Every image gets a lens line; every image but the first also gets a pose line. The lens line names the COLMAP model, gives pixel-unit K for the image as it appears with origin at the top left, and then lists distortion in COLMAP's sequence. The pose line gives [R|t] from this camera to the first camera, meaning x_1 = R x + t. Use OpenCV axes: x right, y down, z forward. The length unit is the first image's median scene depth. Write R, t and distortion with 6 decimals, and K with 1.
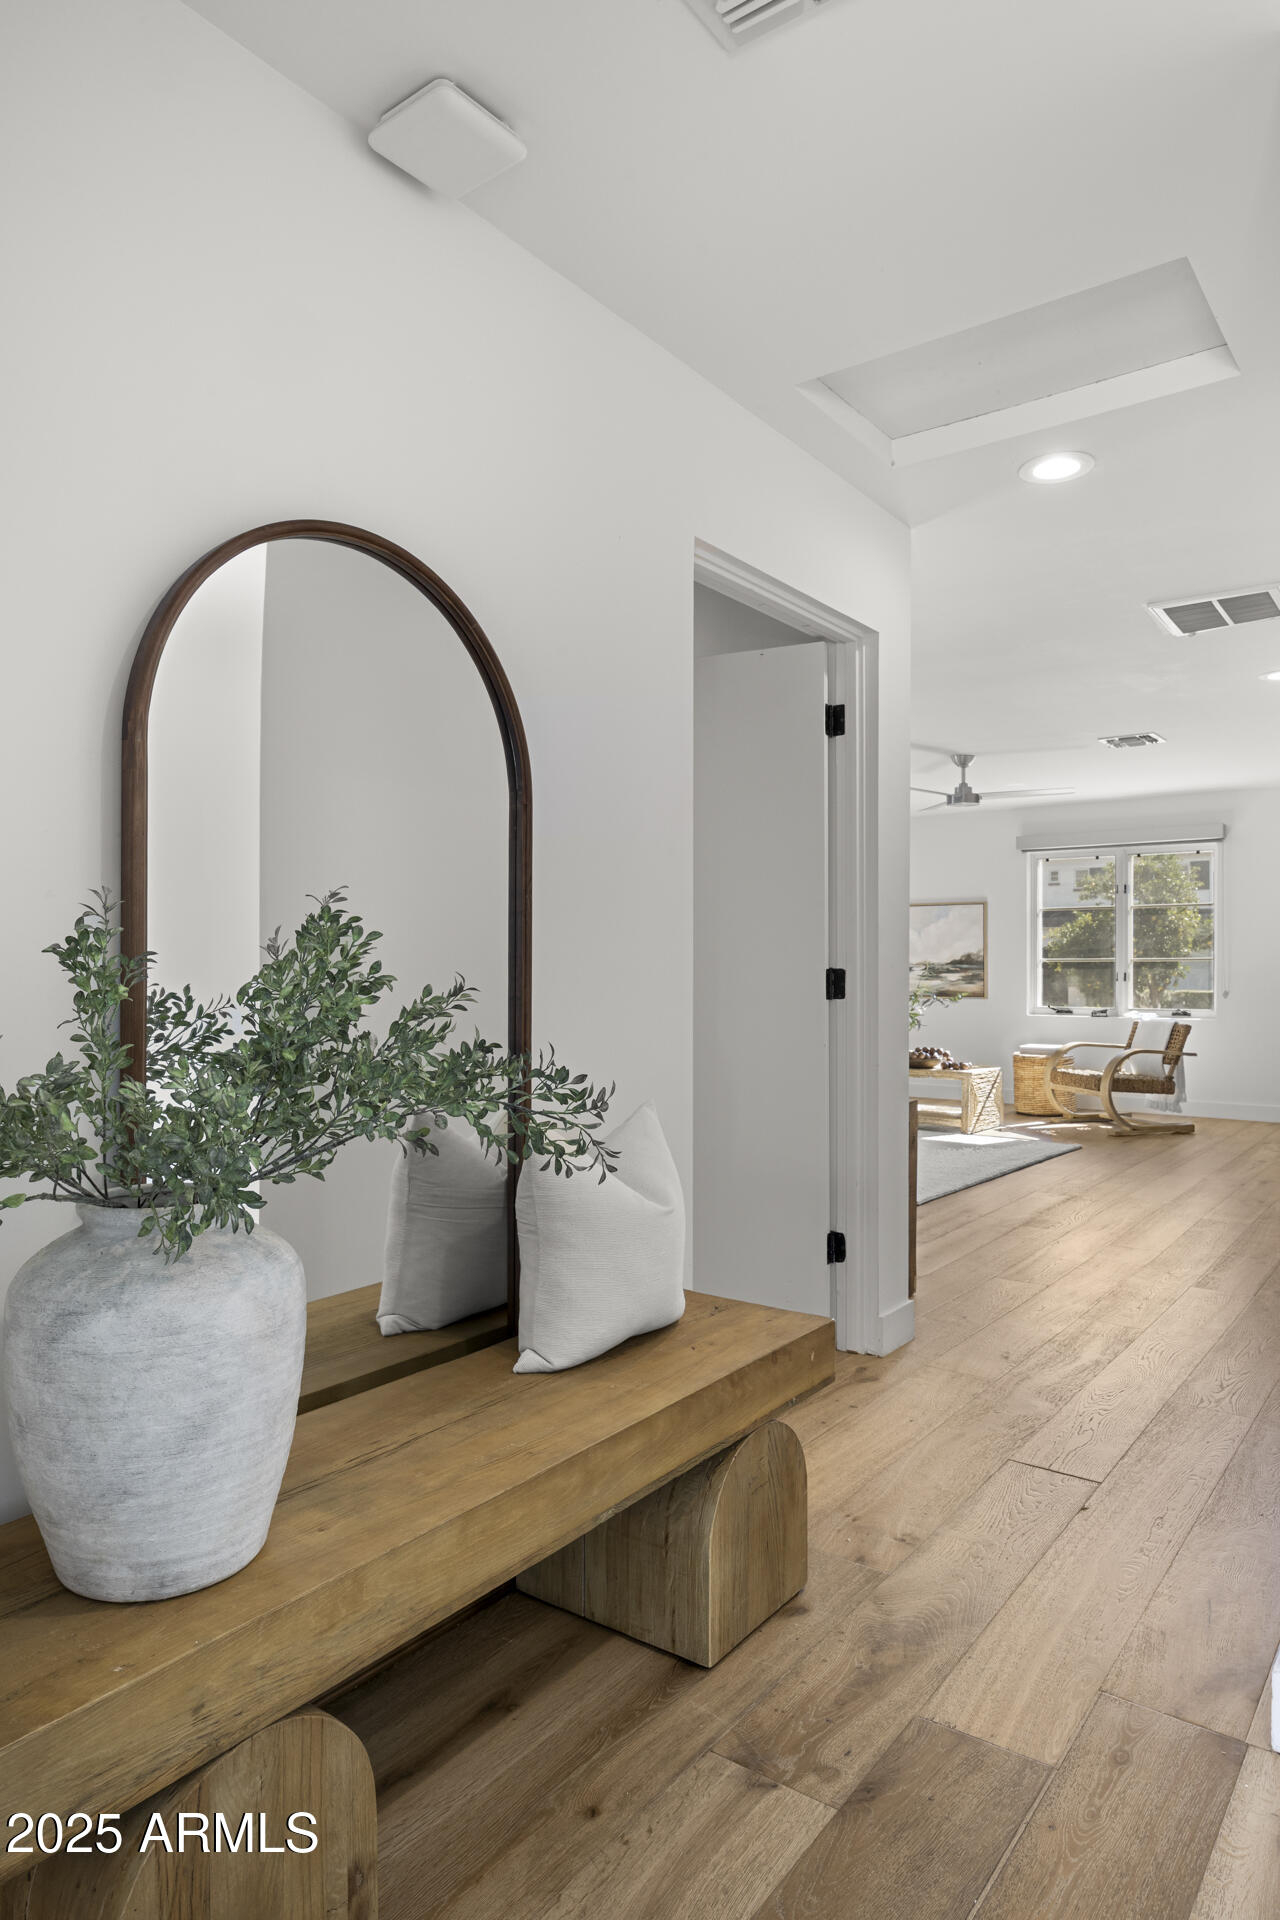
lens RADIAL K [[1209.8, 0, 642.4], [0, 1209.8, 967.1], [0, 0, 1]] dist [-0.002749, -0.000547]
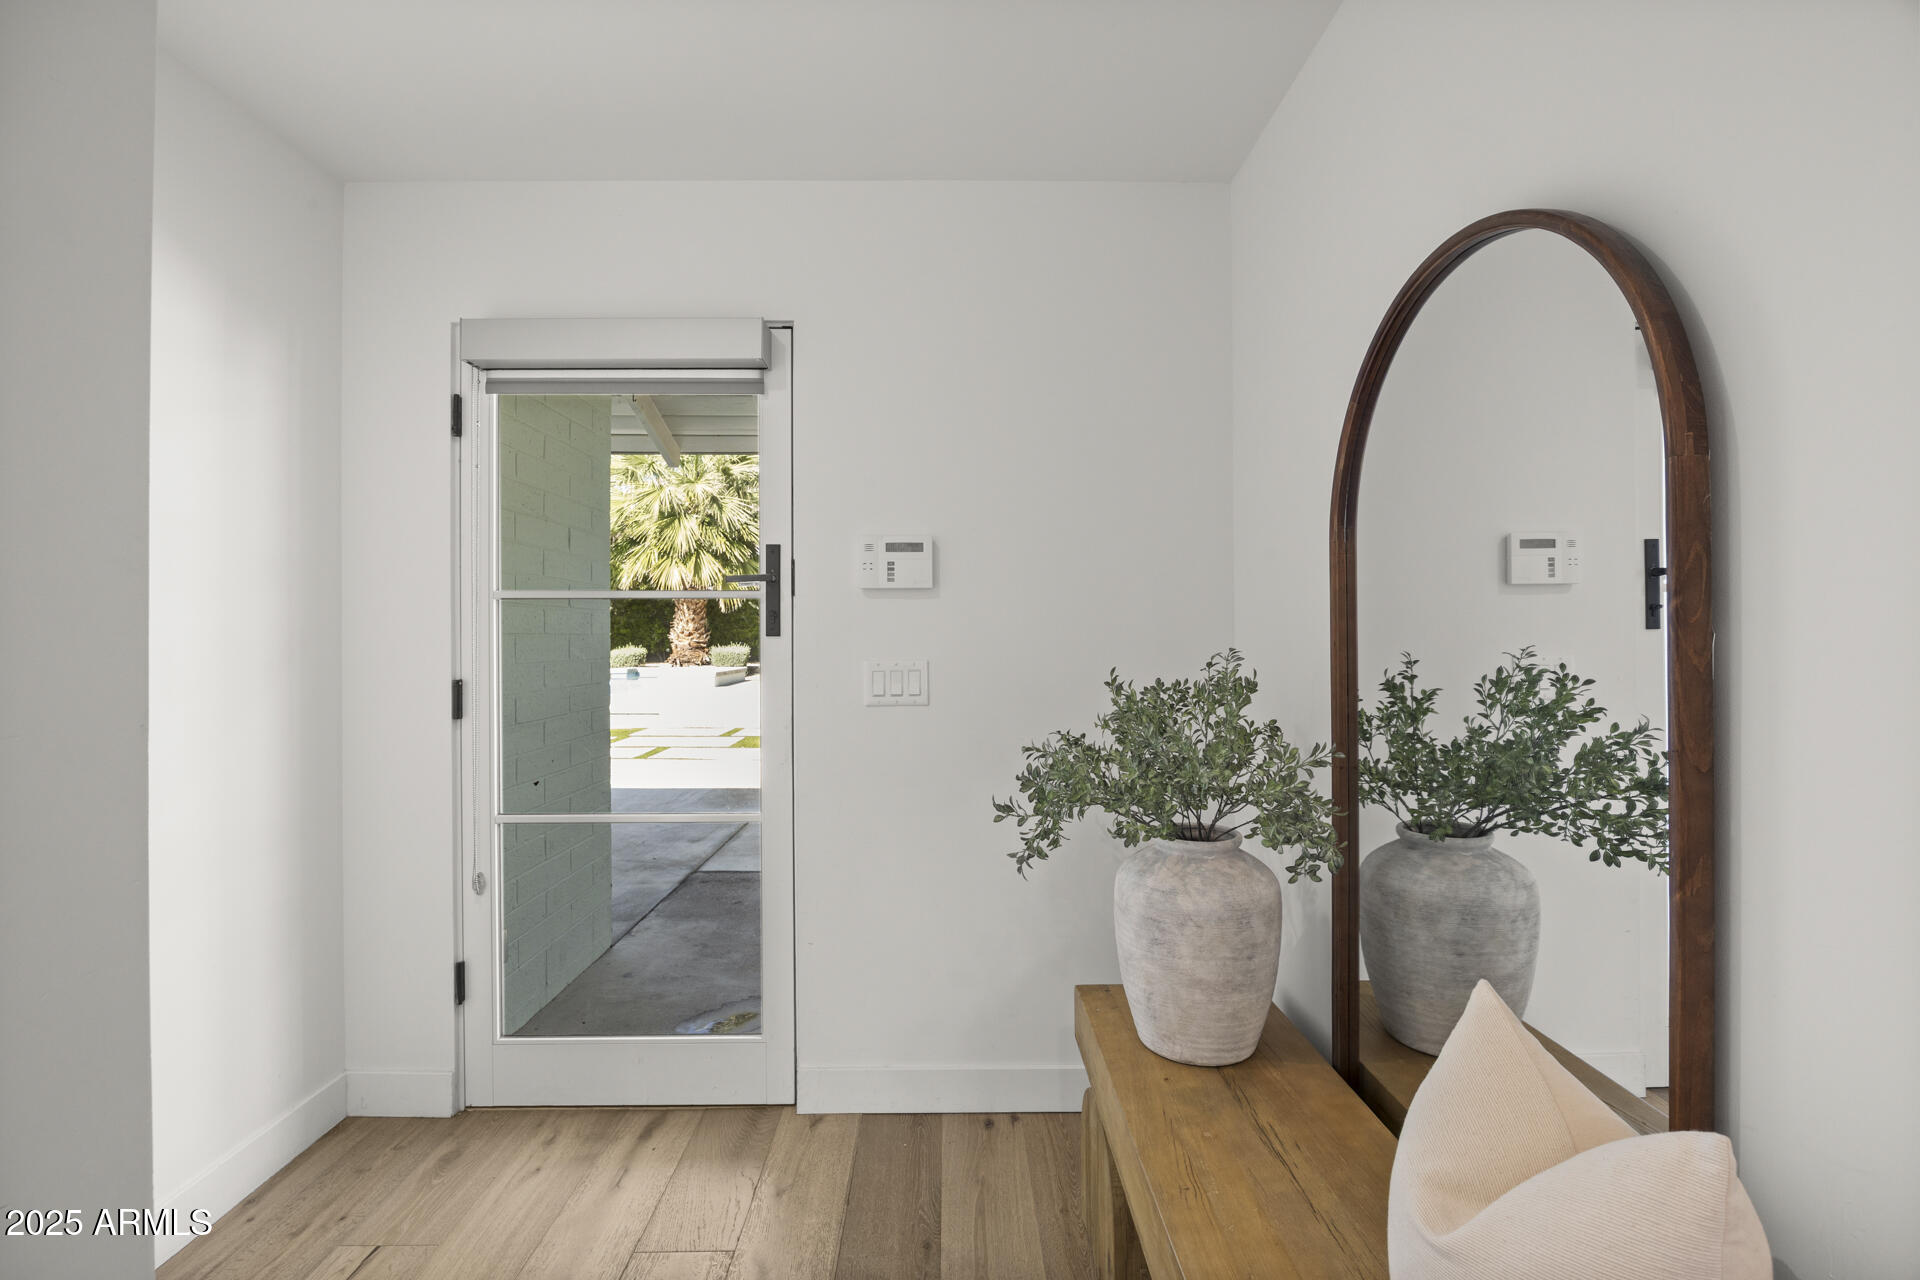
lens RADIAL K [[859.7, 0, 962.3], [0, 859.7, 637.7], [0, 0, 1]] dist [-0.021433, 0.001536]
pose [[-0.795446, 0.002751, -0.606019, 0.075682], [-0.000212, 0.999988, 0.004817, -0.012313], [0.606025, 0.003960, -0.795436, 0.216690]]
